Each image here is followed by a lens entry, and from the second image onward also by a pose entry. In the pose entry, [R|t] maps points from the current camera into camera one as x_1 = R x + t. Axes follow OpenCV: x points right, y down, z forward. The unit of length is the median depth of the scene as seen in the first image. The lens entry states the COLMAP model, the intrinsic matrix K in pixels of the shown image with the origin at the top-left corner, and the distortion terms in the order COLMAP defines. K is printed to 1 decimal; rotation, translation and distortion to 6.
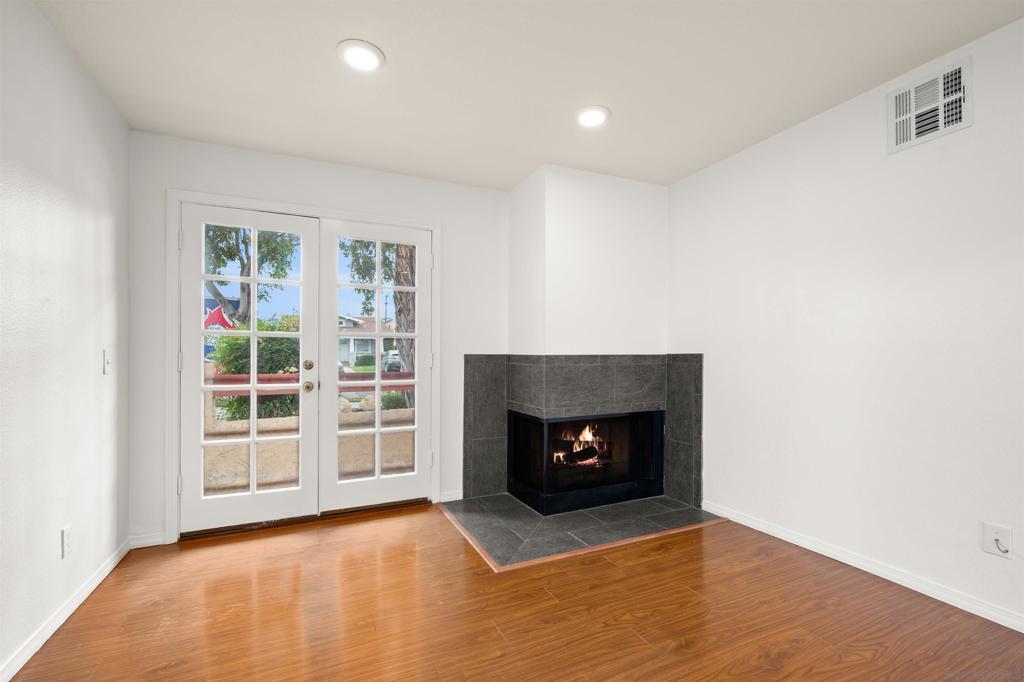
lens RADIAL K [[423.8, 0, 493.6], [0, 423.8, 359.5], [0, 0, 1]] dist [-0.002746, -0.001315]
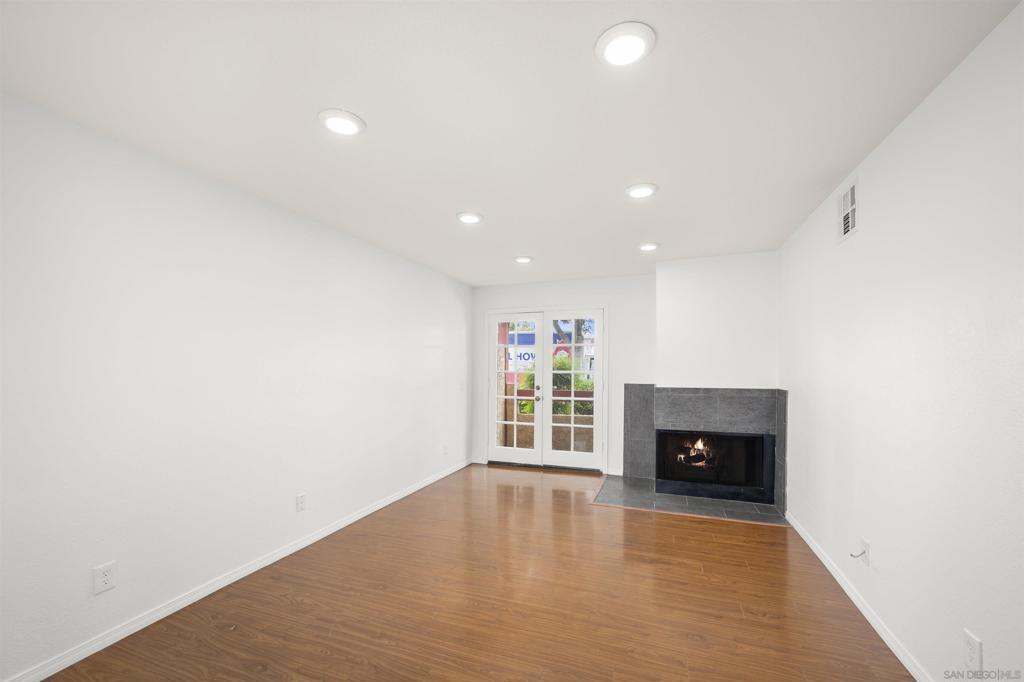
lens RADIAL K [[415.2, 0, 520.6], [0, 415.2, 357.5], [0, 0, 1]] dist [0.005360, -0.000758]
pose [[0.711074, -0.011200, -0.703028, 0.800273], [-0.004107, 0.999790, -0.020083, -0.081909], [0.703105, 0.017168, 0.710879, -0.397899]]
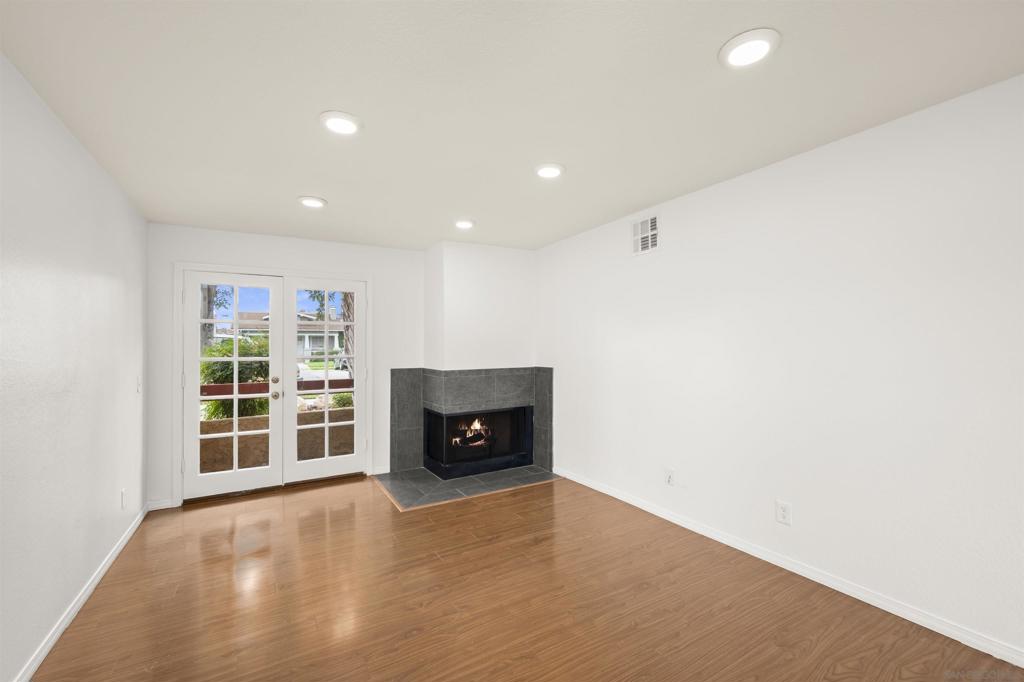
lens RADIAL K [[423.8, 0, 499.4], [0, 423.8, 345.2], [0, 0, 1]] dist [-0.002746, -0.001315]
pose [[0.994581, -0.005563, 0.103817, 0.154555], [0.006590, 0.999933, -0.009548, -0.080049], [-0.103756, 0.010181, 0.994551, -0.464655]]
